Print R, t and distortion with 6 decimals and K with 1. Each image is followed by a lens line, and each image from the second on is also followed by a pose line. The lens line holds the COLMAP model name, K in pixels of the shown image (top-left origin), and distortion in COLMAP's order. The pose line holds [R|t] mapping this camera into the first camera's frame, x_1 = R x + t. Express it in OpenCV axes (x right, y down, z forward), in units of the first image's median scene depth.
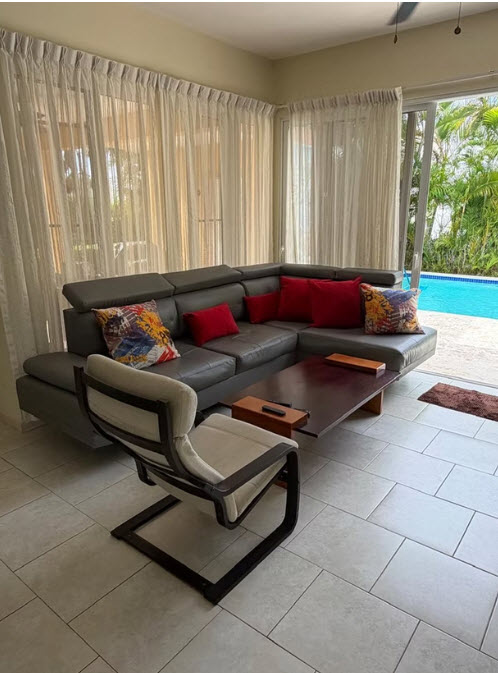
lens RADIAL K [[466.9, 0, 249.2], [0, 466.9, 335.5], [0, 0, 1]] dist [0.029697, 0.003218]
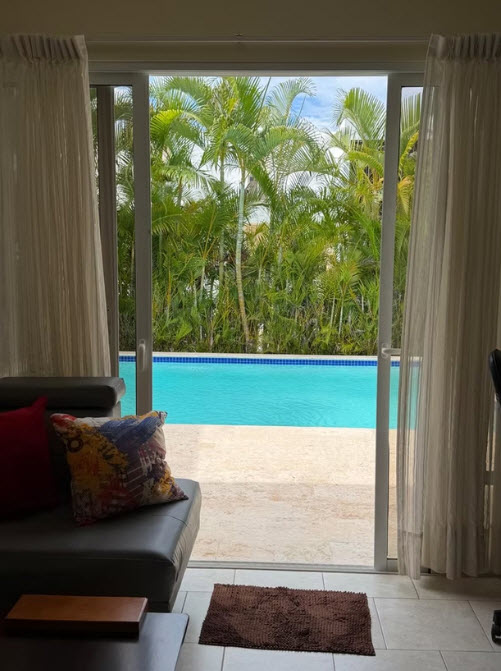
lens RADIAL K [[725.6, 0, 252.5], [0, 725.6, 324.5], [0, 0, 1]] dist [0.060687, 0.000000]
pose [[0.813998, -0.056647, 0.578099, -0.016024], [0.148906, 0.982326, -0.113412, -0.089052], [-0.561458, 0.178399, 0.808046, 0.287386]]
